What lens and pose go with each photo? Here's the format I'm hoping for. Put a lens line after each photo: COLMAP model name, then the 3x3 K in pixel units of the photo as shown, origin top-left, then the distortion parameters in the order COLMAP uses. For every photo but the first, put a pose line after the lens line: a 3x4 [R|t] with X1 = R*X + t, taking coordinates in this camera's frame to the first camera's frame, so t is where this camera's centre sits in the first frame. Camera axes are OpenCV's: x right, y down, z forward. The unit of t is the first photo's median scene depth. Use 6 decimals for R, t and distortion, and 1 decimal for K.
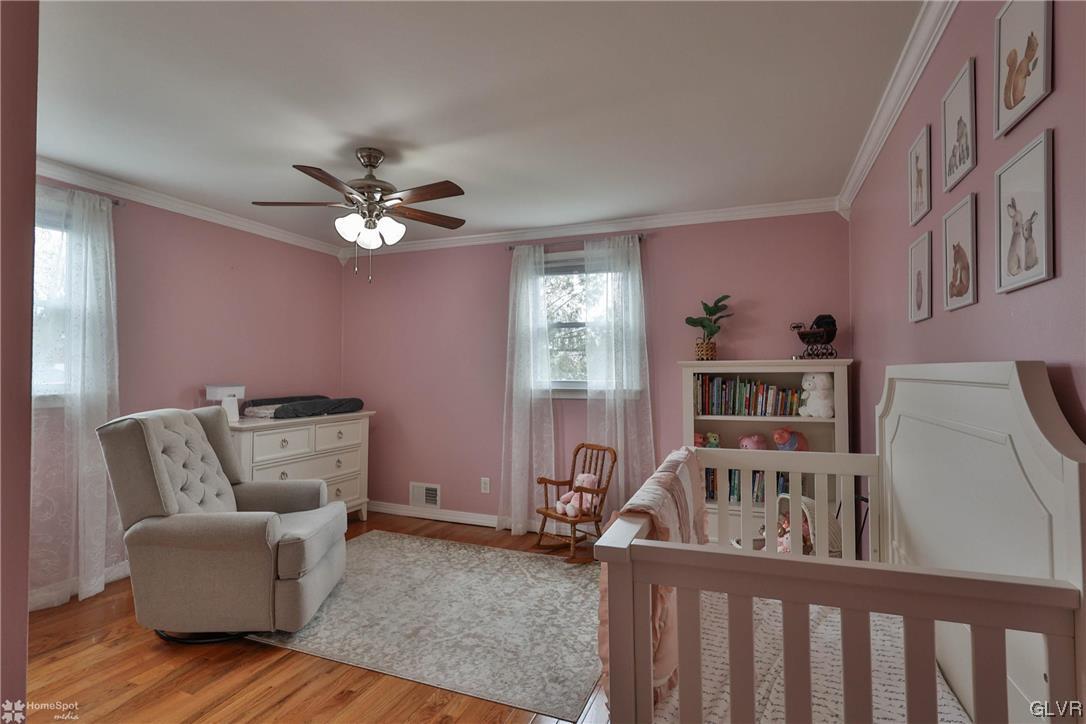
lens RADIAL K [[534.2, 0, 540.2], [0, 534.2, 362.1], [0, 0, 1]] dist [-0.000798, 0.000538]
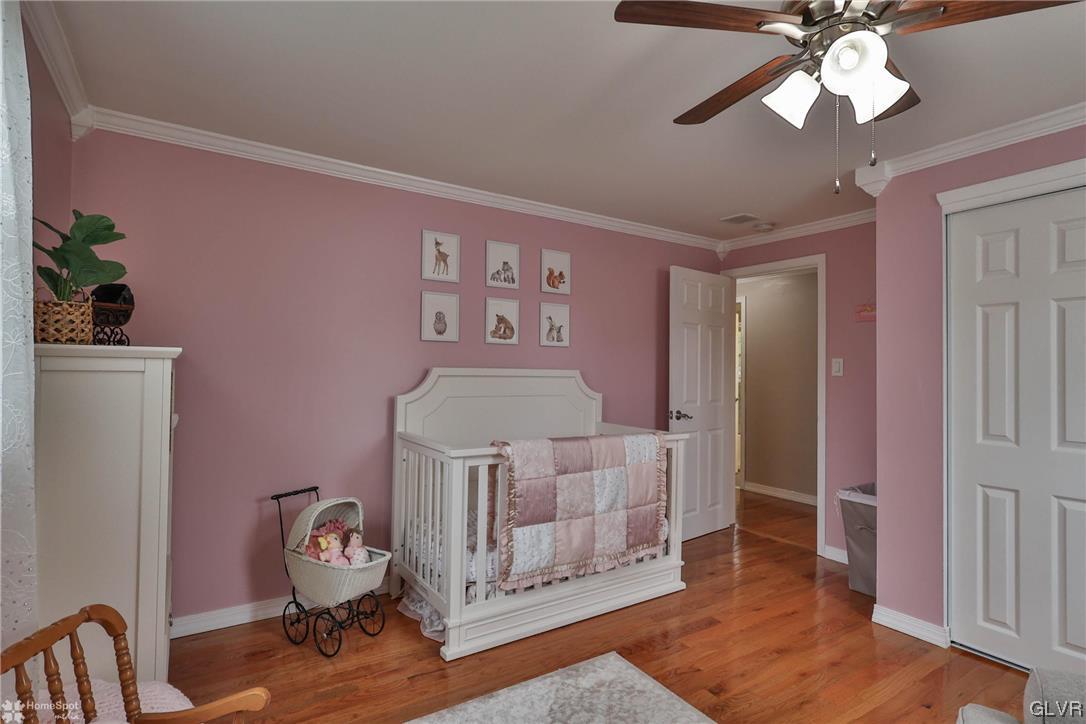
lens RADIAL K [[534.2, 0, 540.2], [0, 534.2, 362.1], [0, 0, 1]] dist [-0.000798, 0.000538]
pose [[-0.822891, 0.001814, 0.568197, -0.388619], [-0.021102, 0.999207, -0.033751, 0.031419], [-0.567807, -0.039764, -0.822200, 1.637257]]
